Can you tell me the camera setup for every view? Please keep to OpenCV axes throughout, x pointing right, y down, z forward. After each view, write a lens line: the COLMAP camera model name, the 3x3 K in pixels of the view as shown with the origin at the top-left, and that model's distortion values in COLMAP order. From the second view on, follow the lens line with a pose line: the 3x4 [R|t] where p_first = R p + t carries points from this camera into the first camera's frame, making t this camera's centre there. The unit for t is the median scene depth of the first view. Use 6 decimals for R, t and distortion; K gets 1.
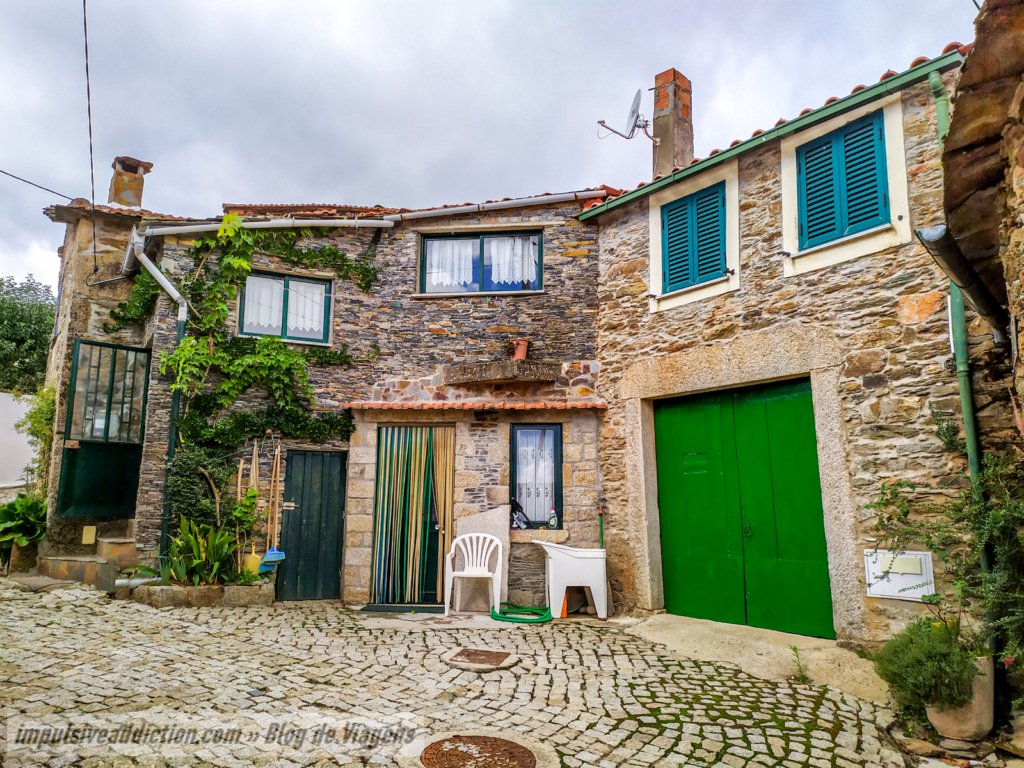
lens RADIAL K [[747.8, 0, 513.2], [0, 747.8, 384.7], [0, 0, 1]] dist [0.040870, -0.014158]
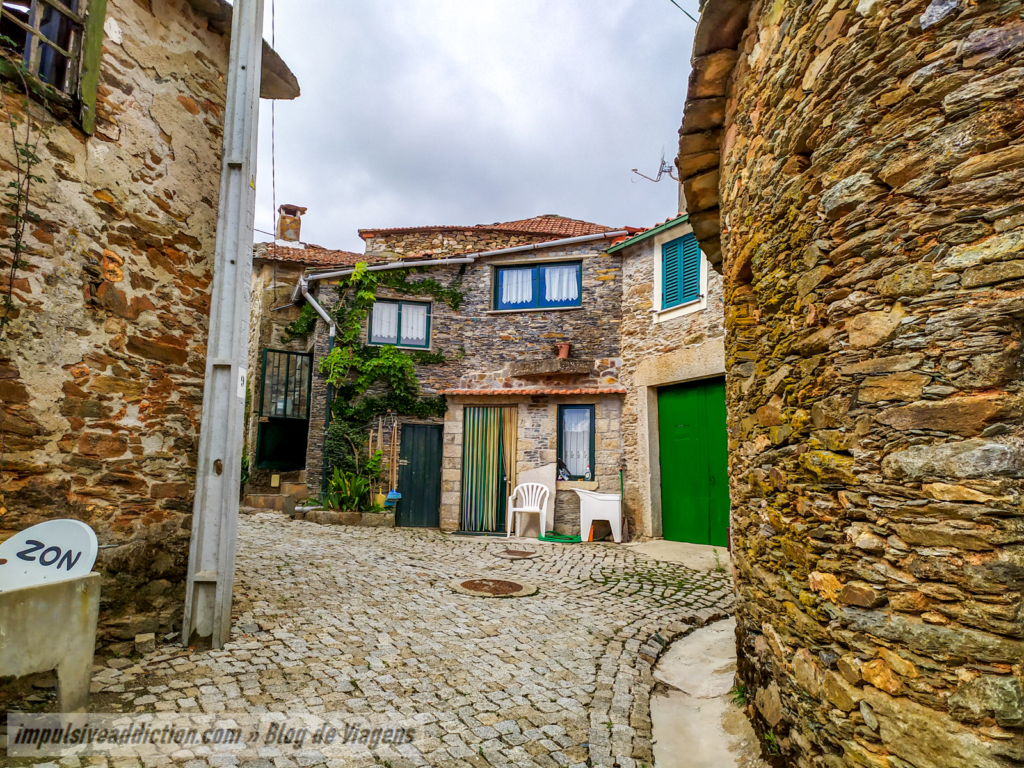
lens RADIAL K [[747.8, 0, 511.7], [0, 747.8, 383.9], [0, 0, 1]] dist [0.040870, -0.014158]
pose [[0.985345, -0.008297, -0.170373, 0.151791], [0.012639, 0.999622, 0.024415, -0.021348], [0.170106, -0.026211, 0.985077, -0.375831]]
